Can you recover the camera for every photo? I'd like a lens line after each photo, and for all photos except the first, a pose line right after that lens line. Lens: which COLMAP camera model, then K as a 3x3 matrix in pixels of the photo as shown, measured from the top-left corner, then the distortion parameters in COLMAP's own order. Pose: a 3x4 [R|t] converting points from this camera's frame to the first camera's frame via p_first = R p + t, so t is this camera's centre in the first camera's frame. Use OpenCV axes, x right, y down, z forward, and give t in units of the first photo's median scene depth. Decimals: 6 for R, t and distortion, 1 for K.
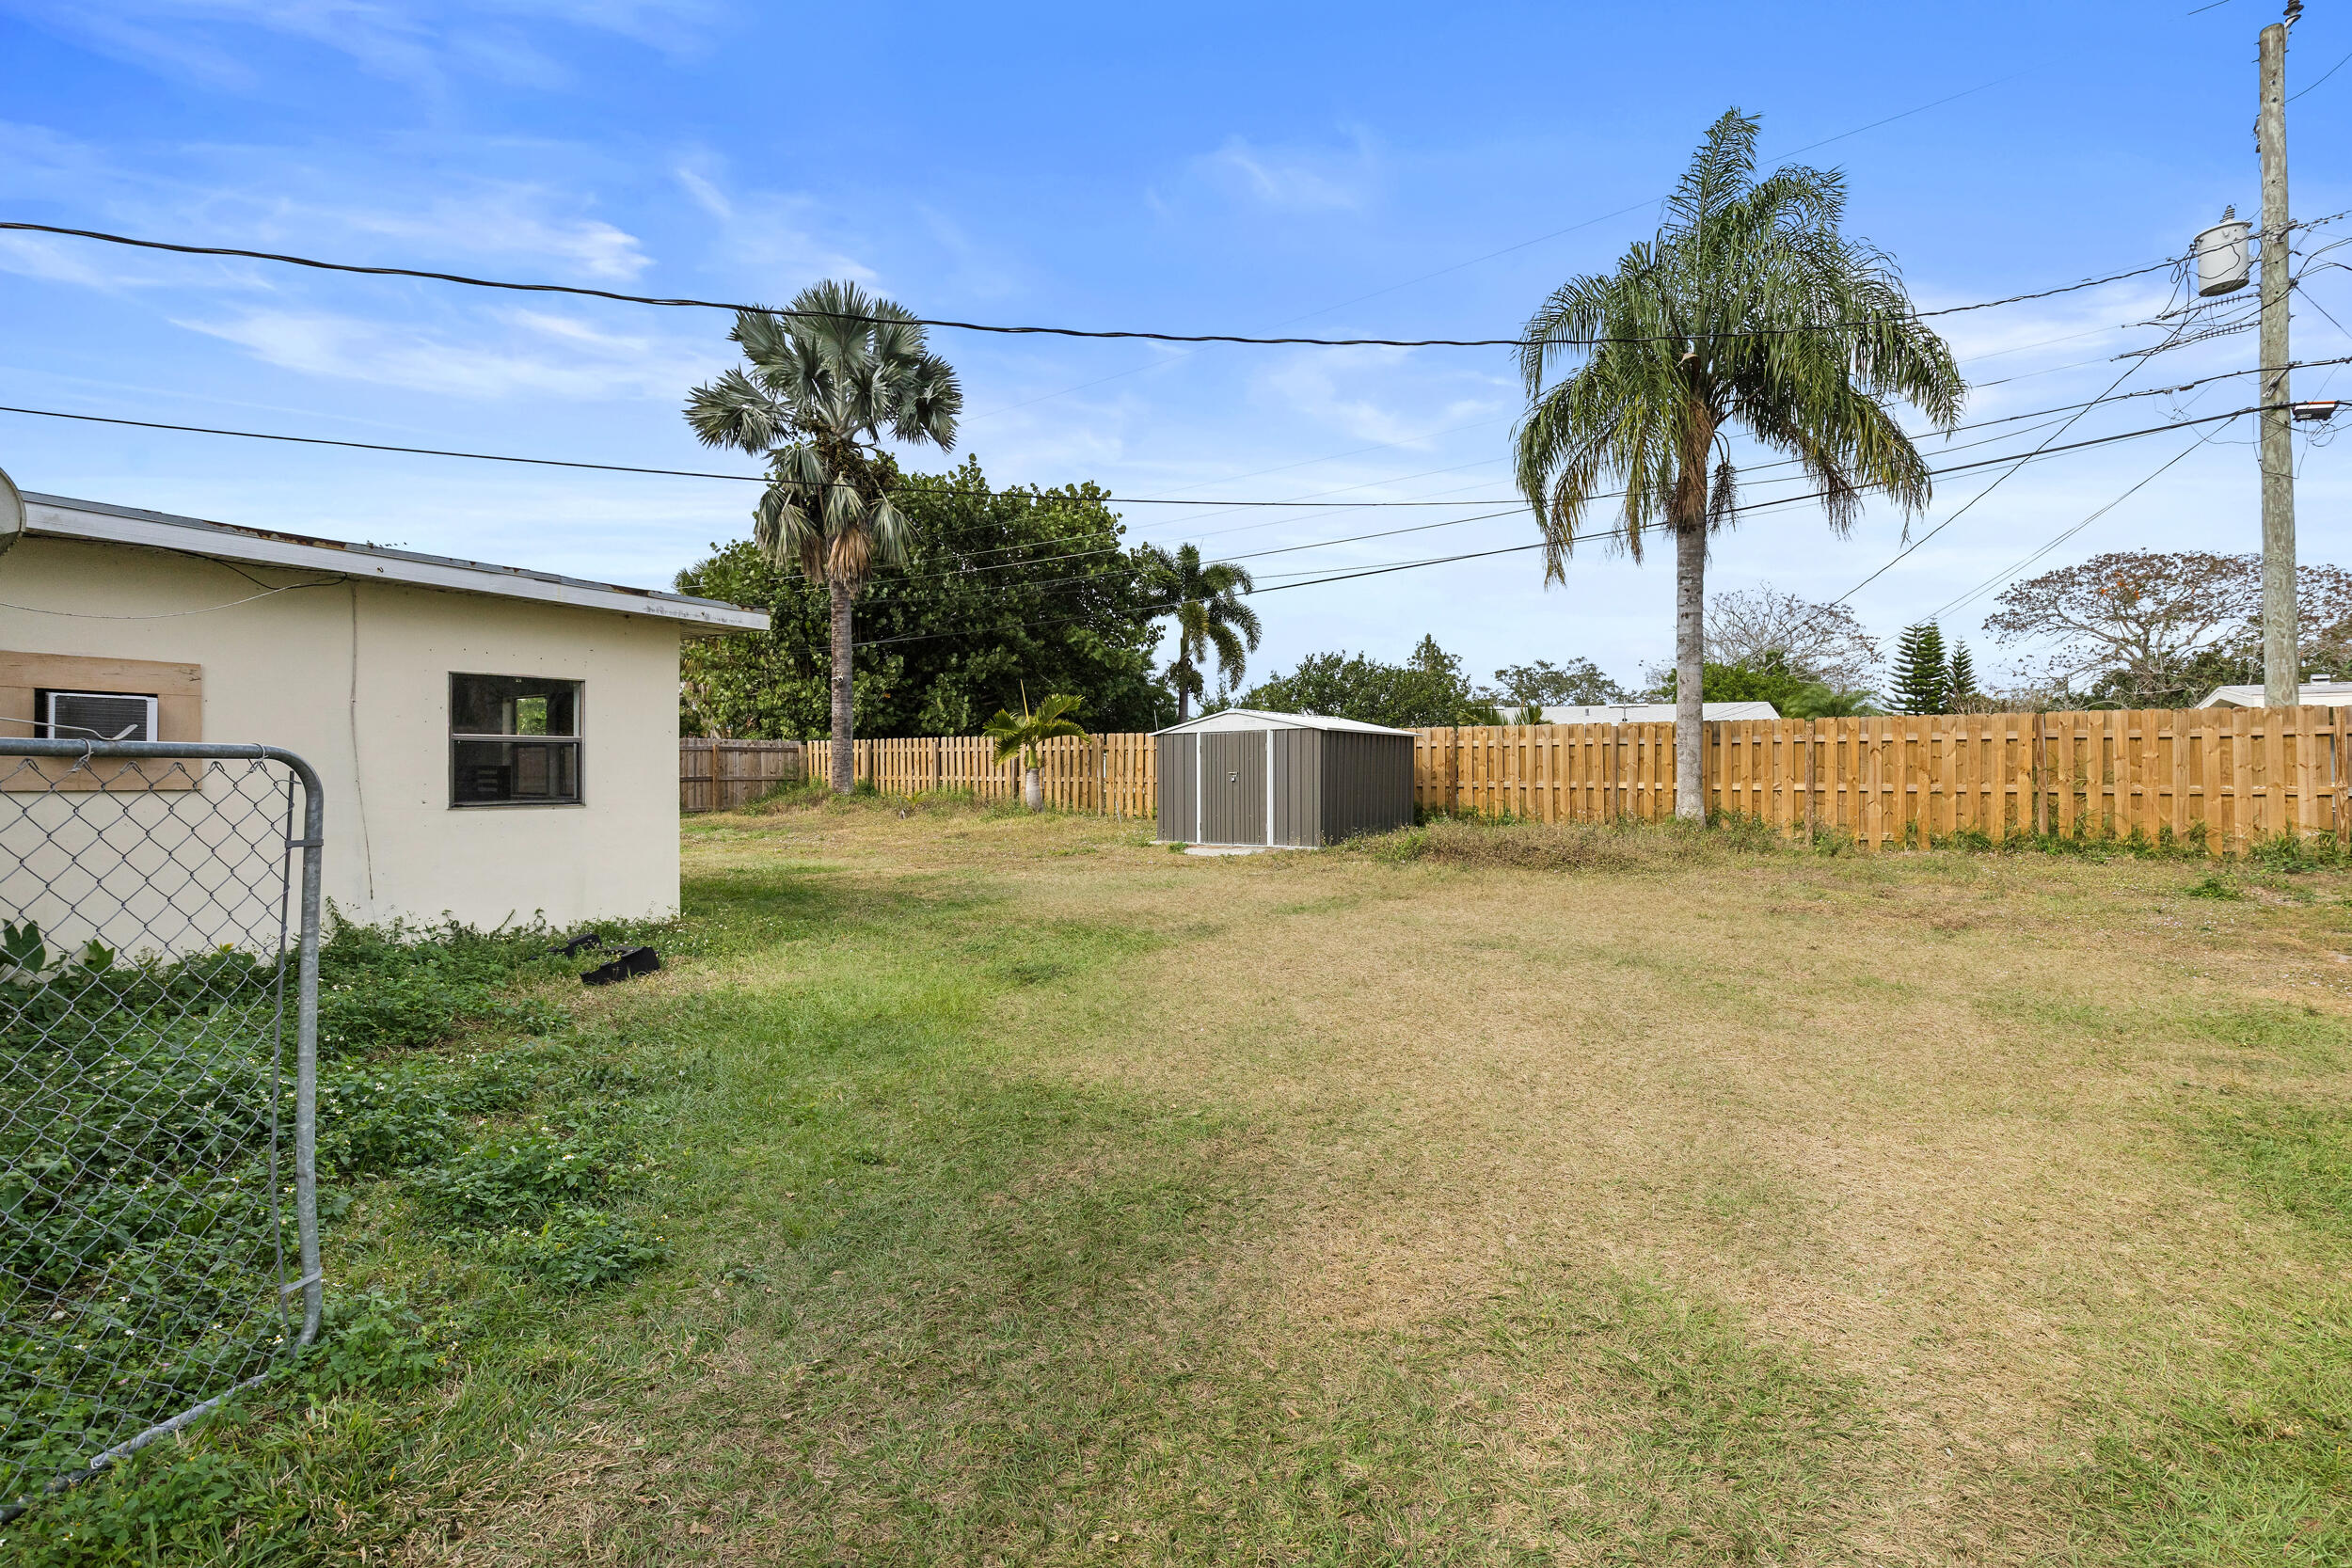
lens RADIAL K [[1049.1, 0, 1148.0], [0, 1049.1, 771.6], [0, 0, 1]] dist [0.005590, 0.000376]
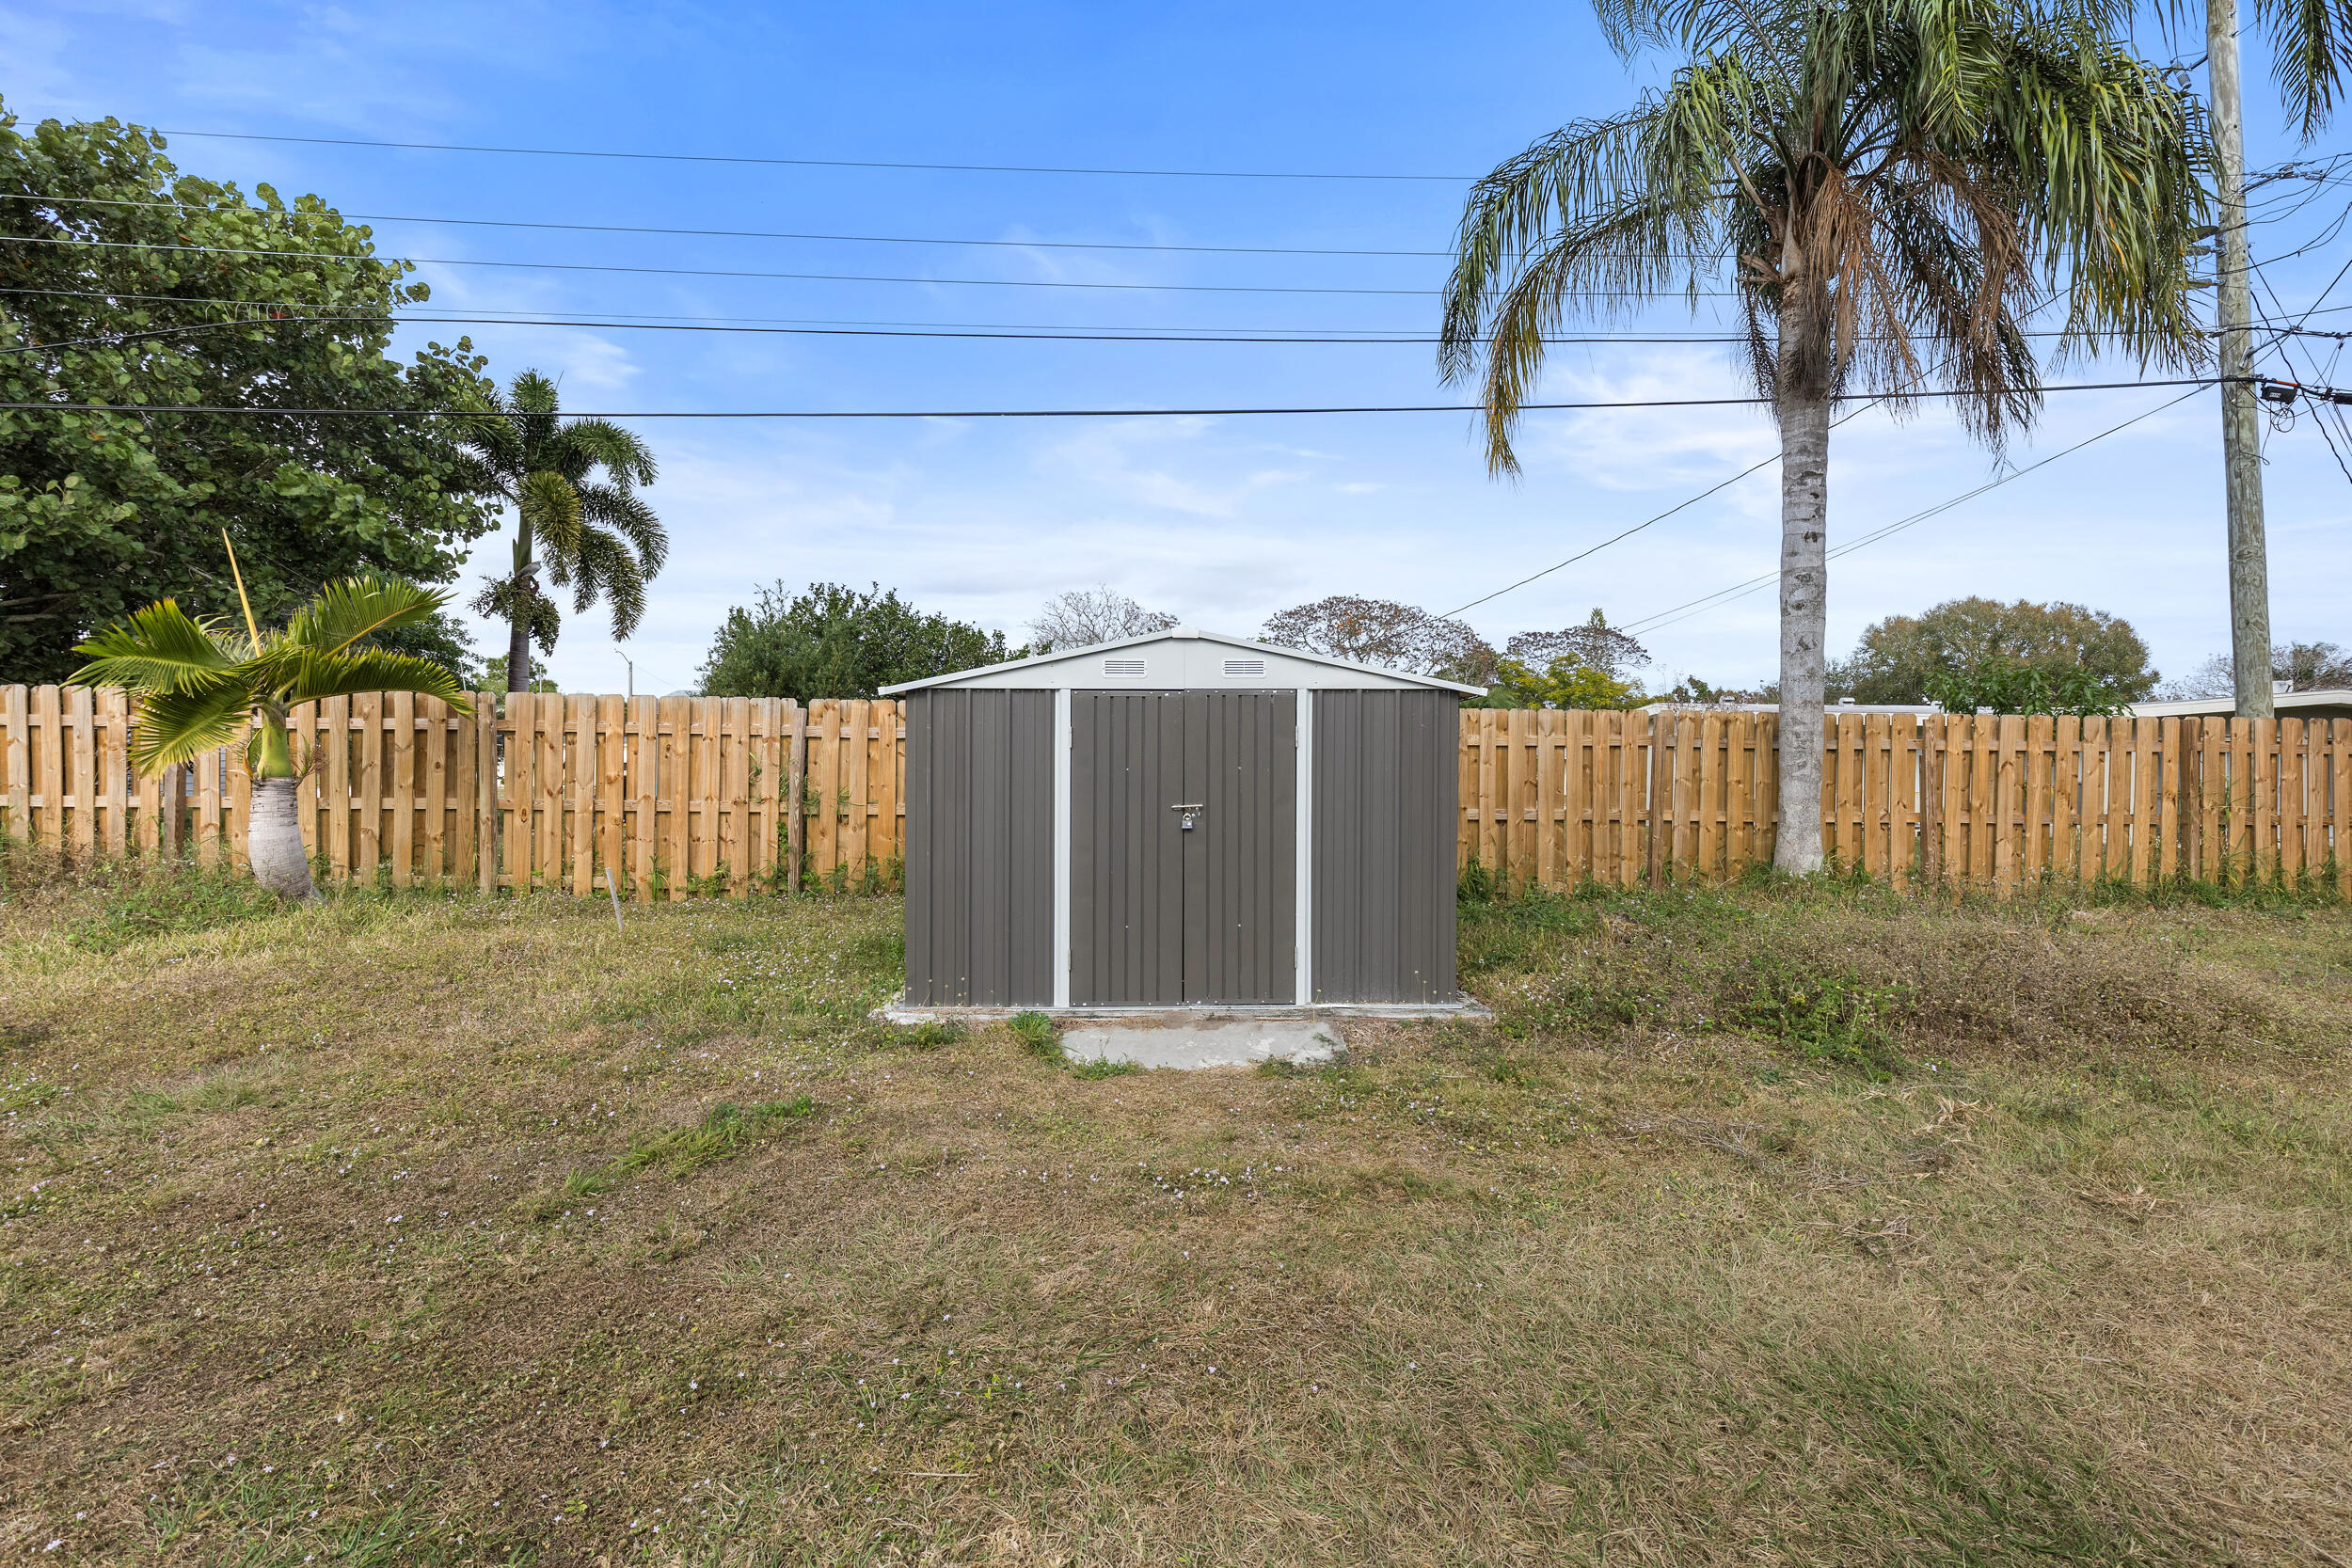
lens RADIAL K [[1049.1, 0, 1148.0], [0, 1049.1, 771.6], [0, 0, 1]] dist [0.005590, 0.000376]
pose [[0.760899, 0.004323, 0.648856, -0.116475], [-0.006907, 0.999975, 0.001437, -0.007450], [-0.648834, -0.005575, 0.760910, 0.530051]]
